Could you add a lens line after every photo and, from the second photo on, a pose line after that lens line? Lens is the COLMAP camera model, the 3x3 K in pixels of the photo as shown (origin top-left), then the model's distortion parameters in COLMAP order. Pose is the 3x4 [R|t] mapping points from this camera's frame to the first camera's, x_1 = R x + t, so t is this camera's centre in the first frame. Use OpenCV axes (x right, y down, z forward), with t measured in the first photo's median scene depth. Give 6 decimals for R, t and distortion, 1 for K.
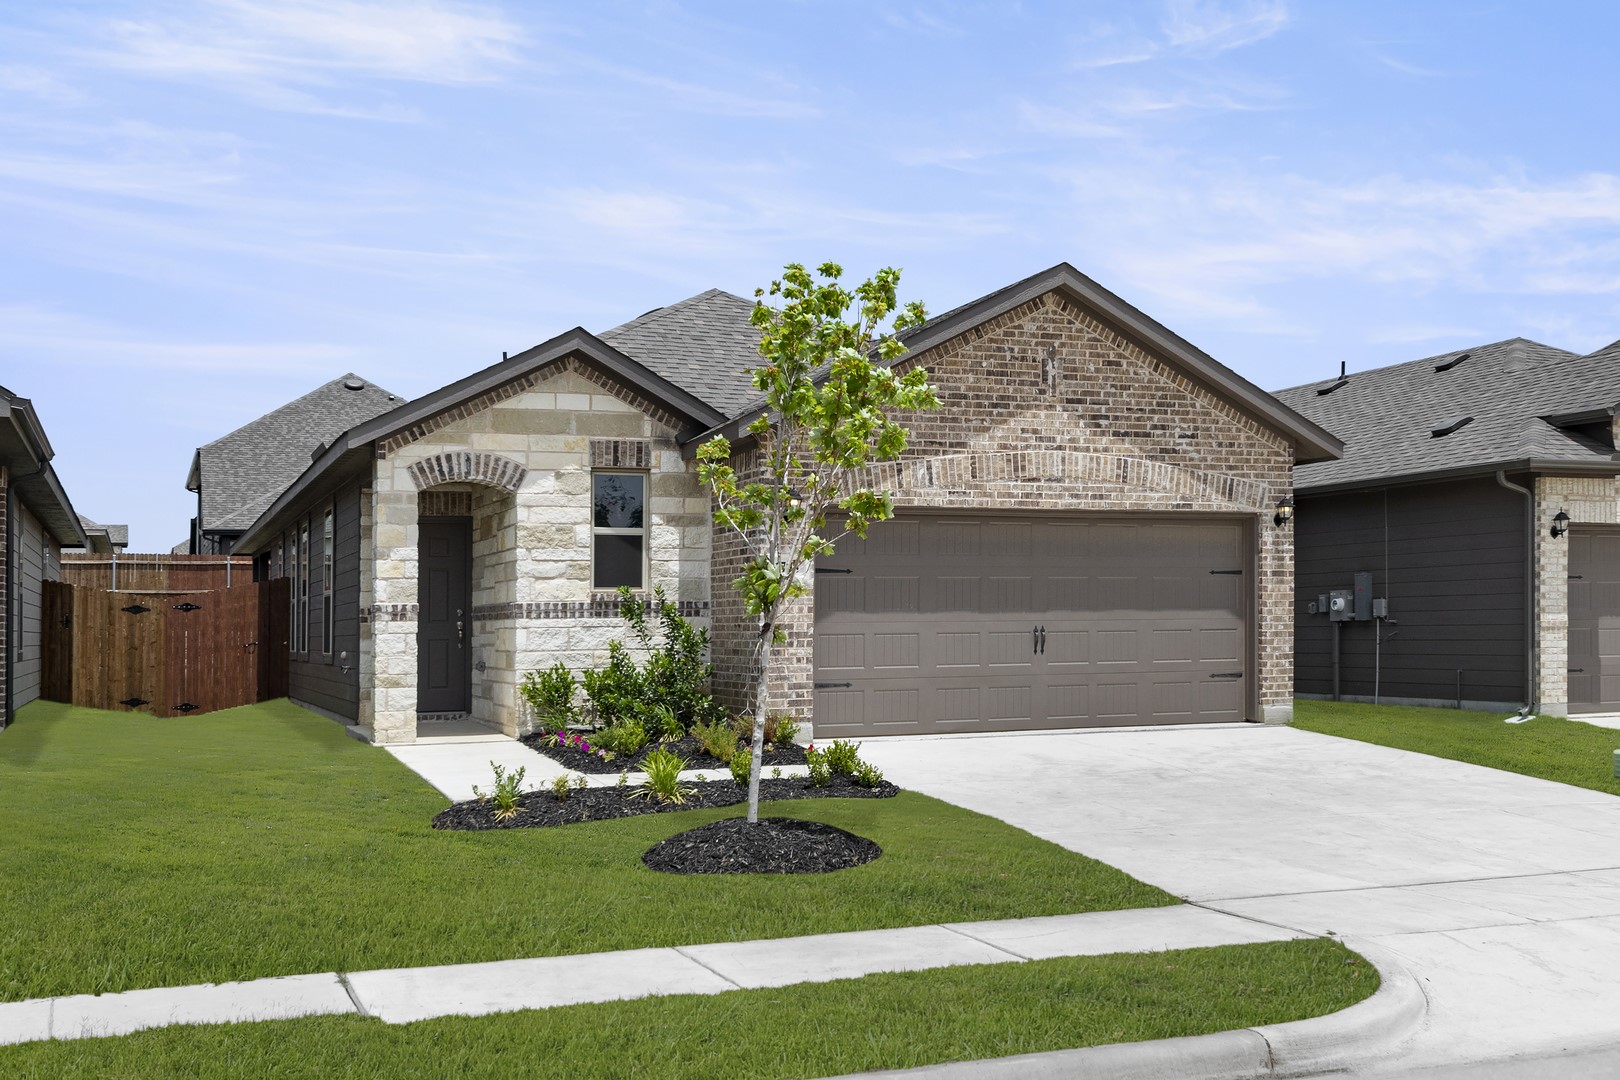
lens RADIAL K [[1160.9, 0, 810.3], [0, 1160.9, 531.6], [0, 0, 1]] dist [0.008852, -0.000643]
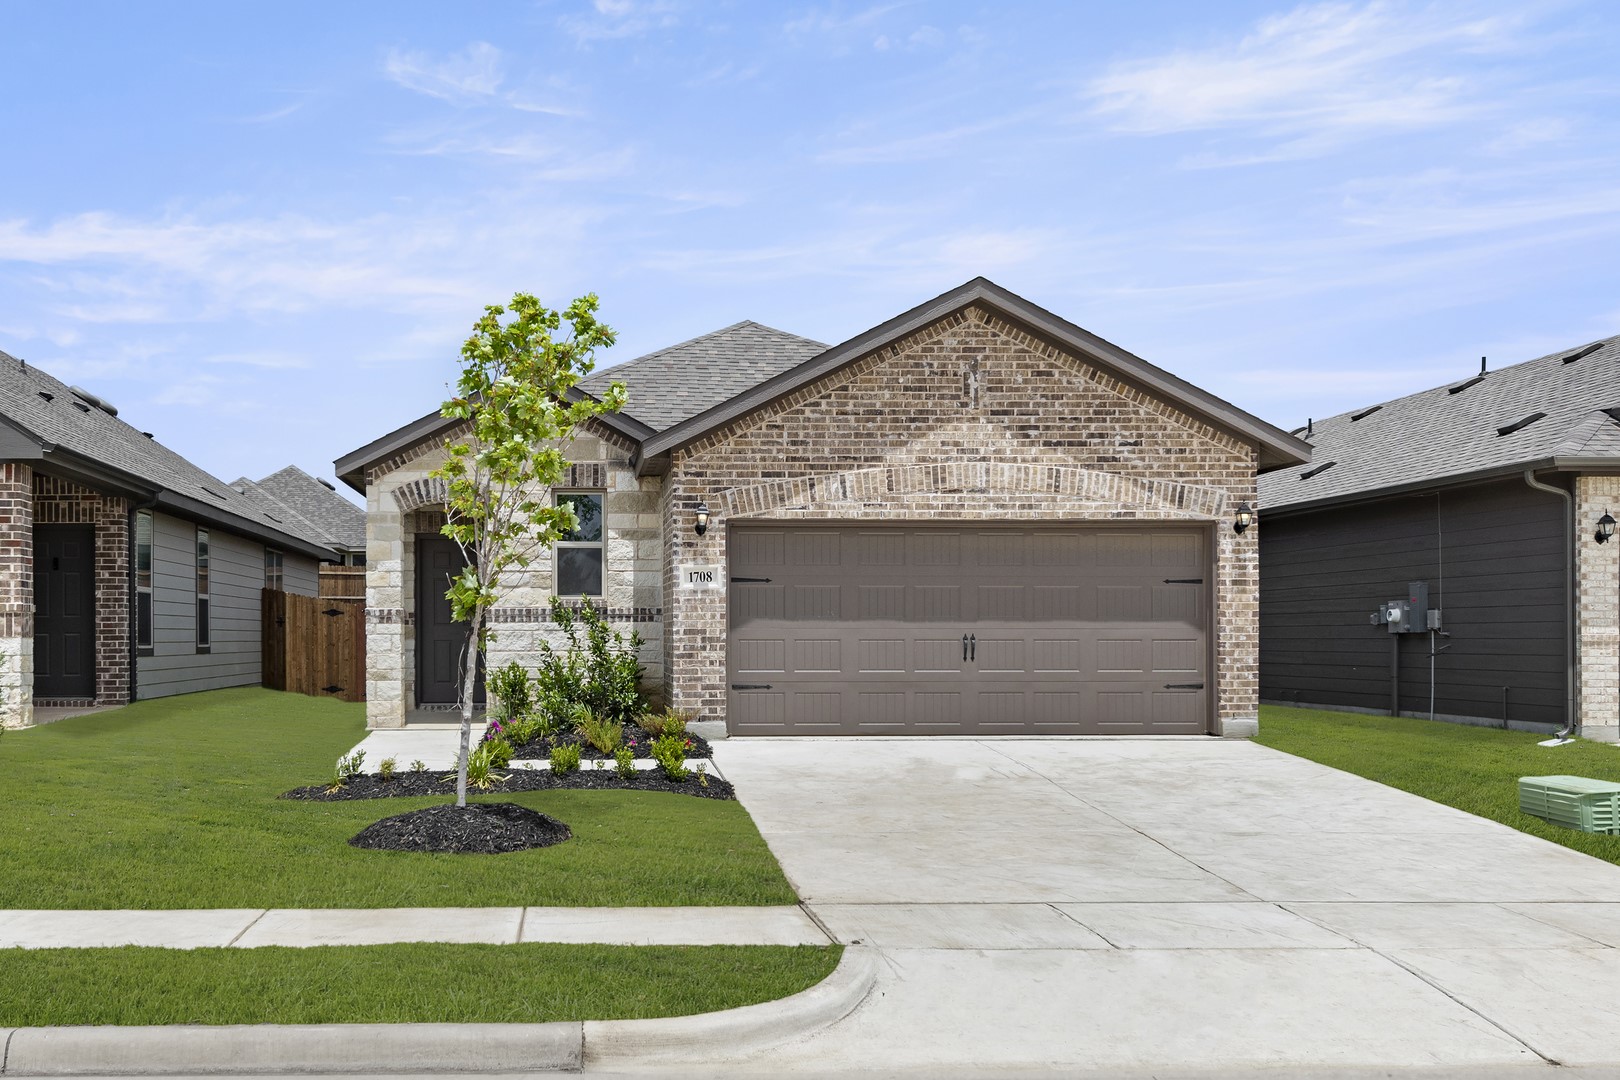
lens RADIAL K [[1083.0, 0, 810.6], [0, 1083.0, 550.5], [0, 0, 1]] dist [0.005294, 0.001774]
pose [[0.971553, -0.007179, -0.236713, 0.293054], [0.008522, 0.999953, 0.004652, 0.002166], [0.236668, -0.006537, 0.971568, 0.041894]]
